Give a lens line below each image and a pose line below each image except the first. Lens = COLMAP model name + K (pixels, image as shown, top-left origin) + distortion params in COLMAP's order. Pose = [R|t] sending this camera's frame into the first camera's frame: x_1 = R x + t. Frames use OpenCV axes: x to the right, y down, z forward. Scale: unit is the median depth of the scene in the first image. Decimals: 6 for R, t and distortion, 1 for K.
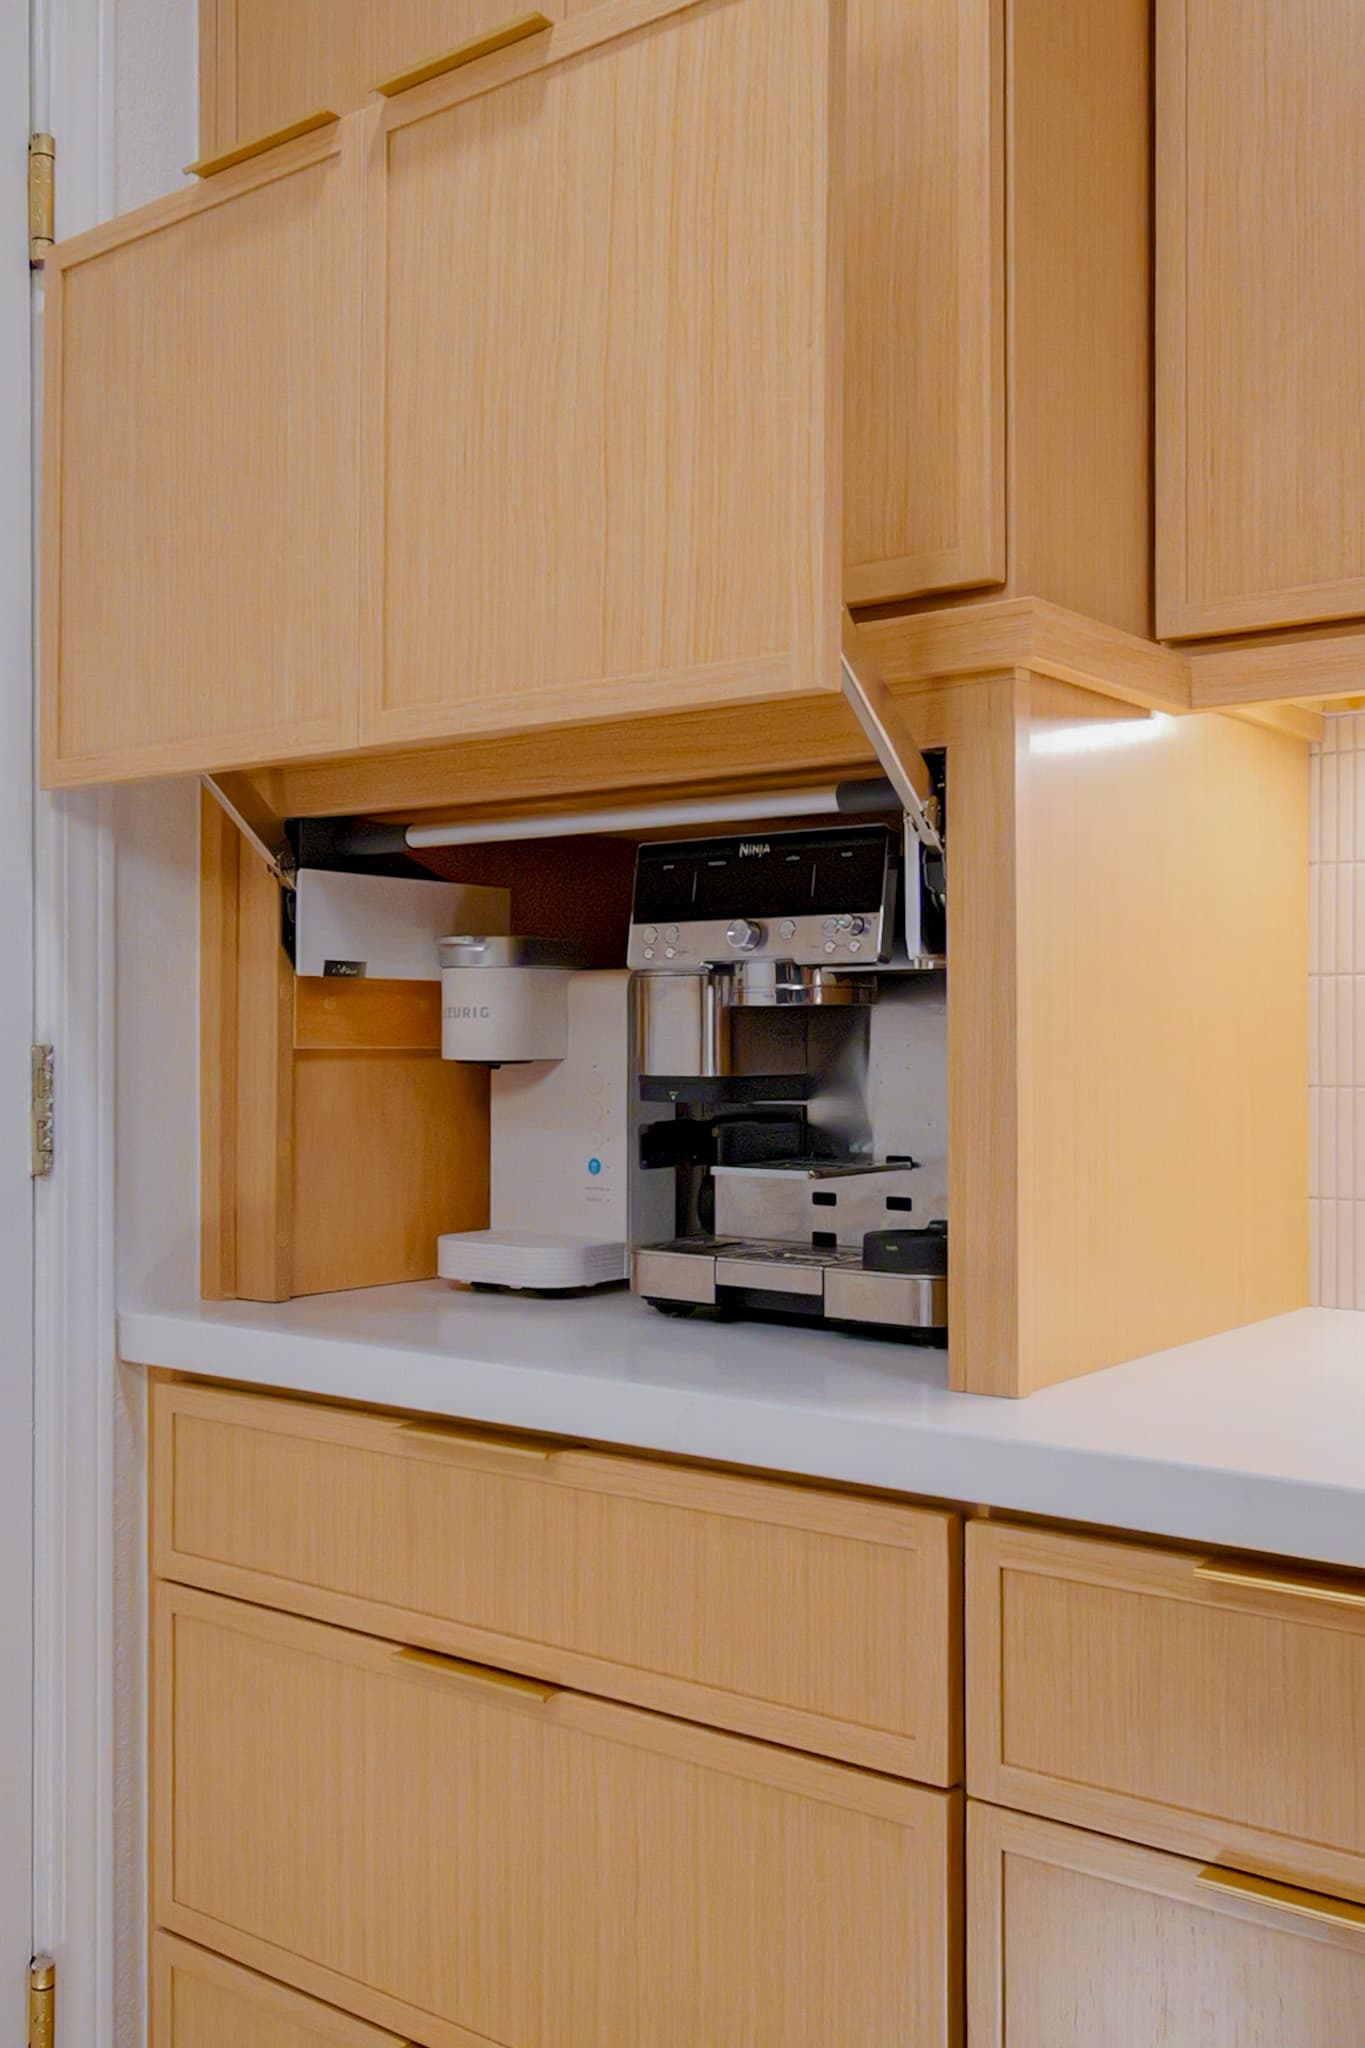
lens RADIAL K [[1895.2, 0, 681.1], [0, 1895.2, 1029.8], [0, 0, 1]] dist [0.009897, 0.000000]
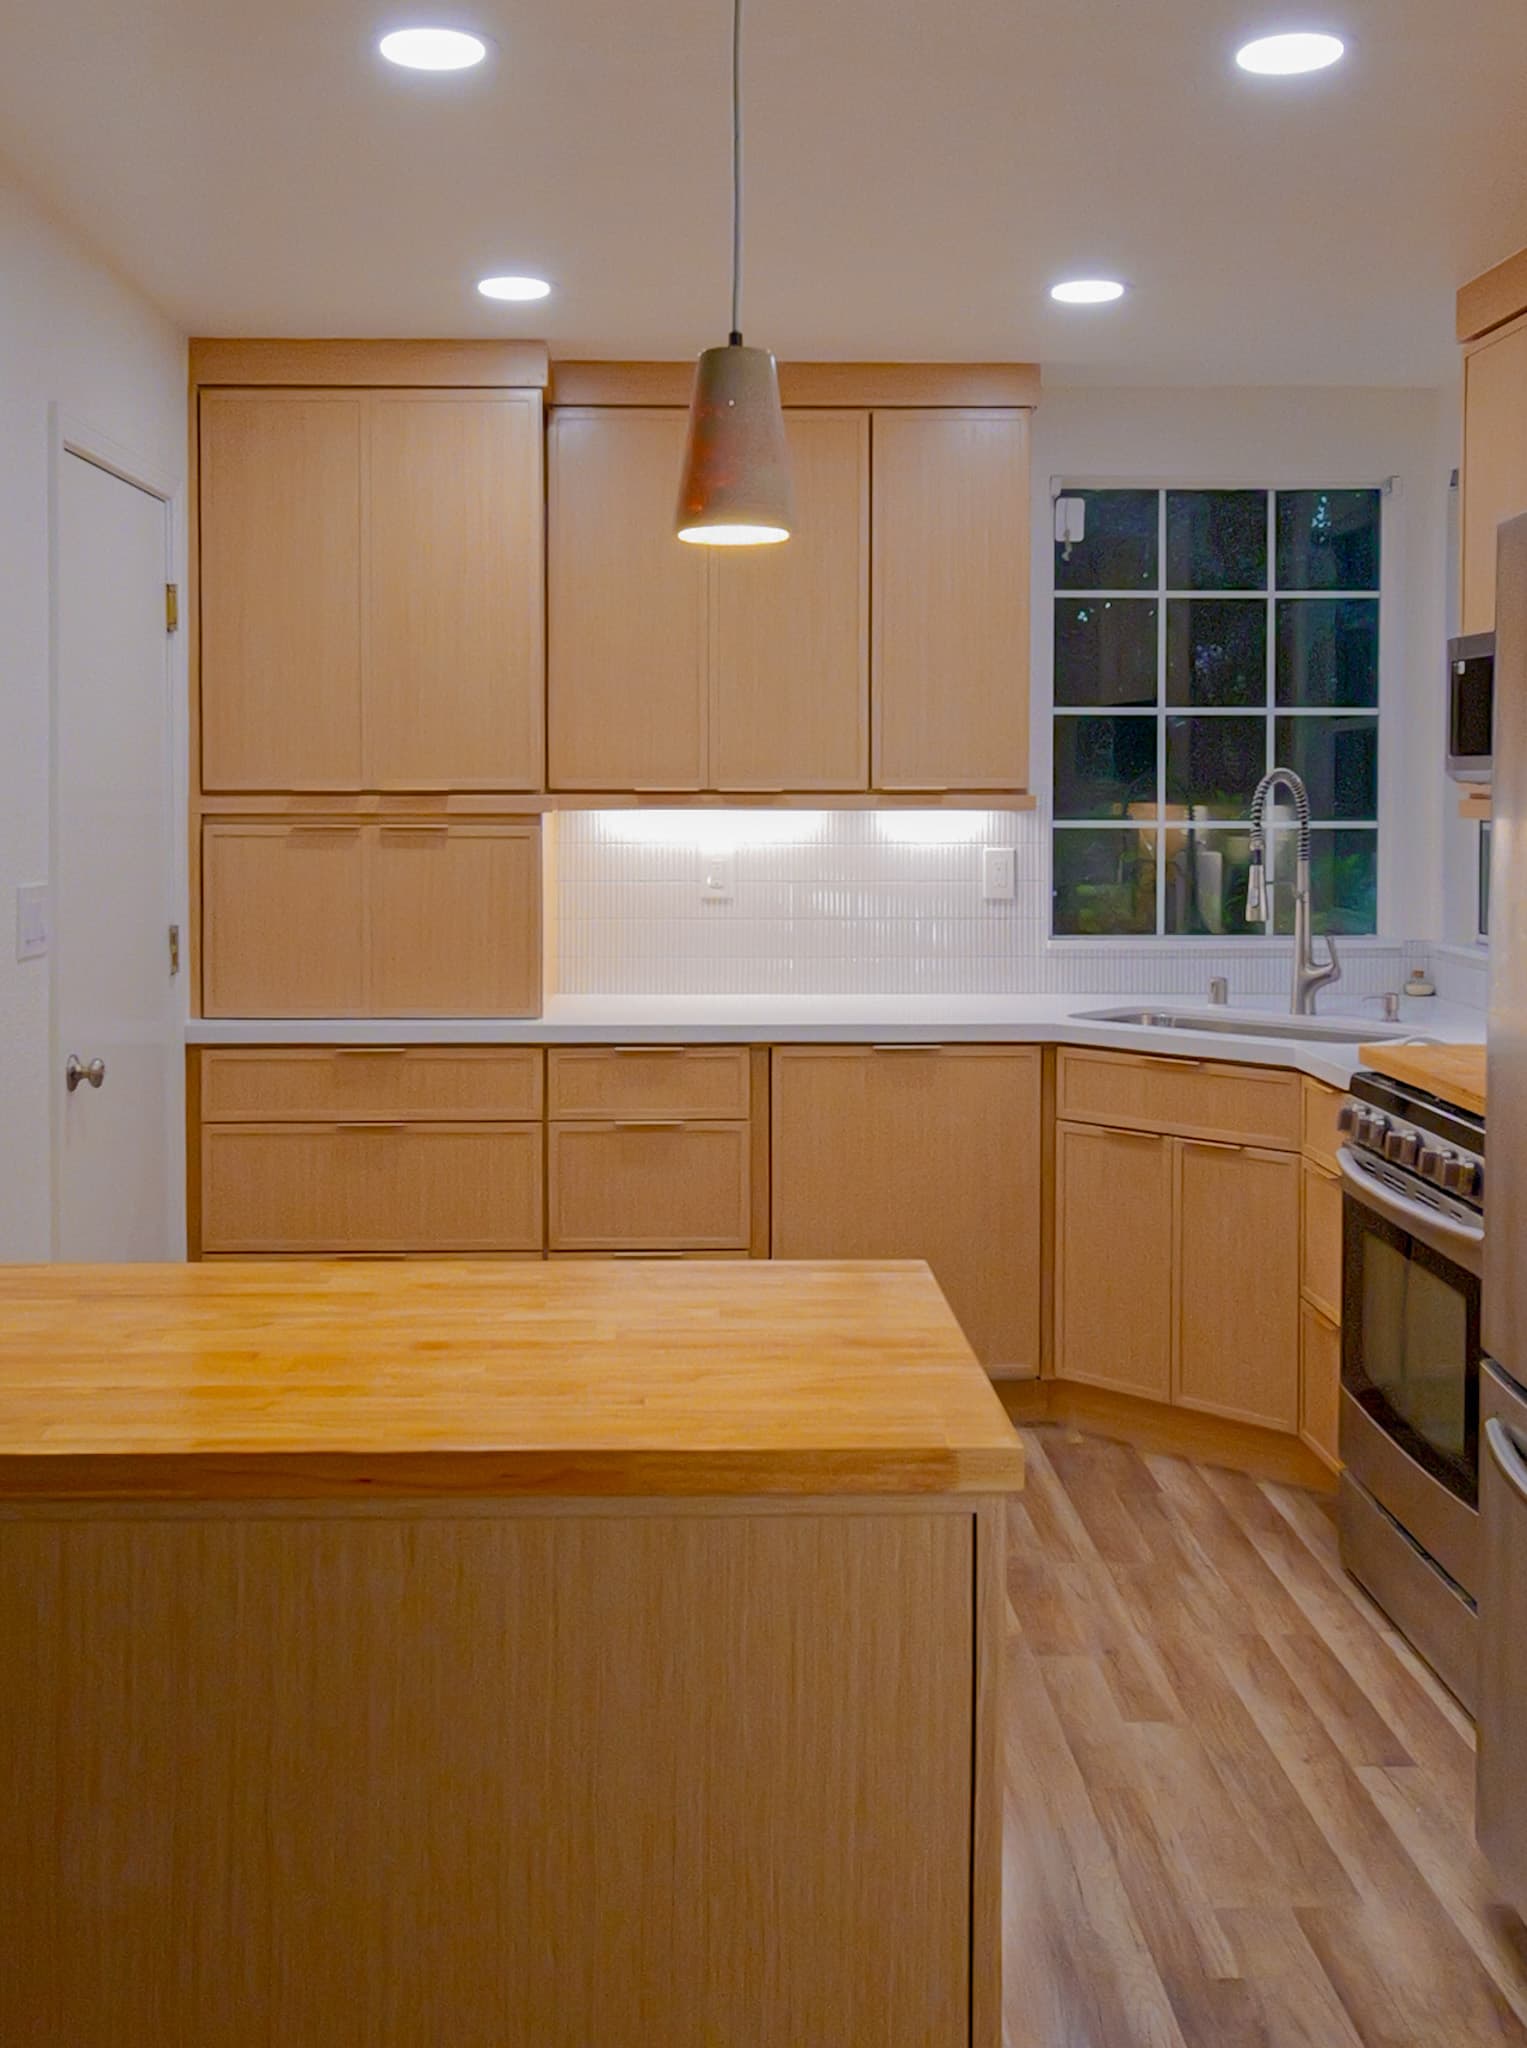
lens RADIAL K [[2138.0, 0, 717.2], [0, 2138.0, 827.9], [0, 0, 1]] dist [0.016451, 0.000000]
pose [[0.776198, -0.016457, 0.630274, -1.635676], [-0.002108, 0.999586, 0.028696, -0.216718], [-0.630486, -0.023603, 0.775842, -1.805448]]
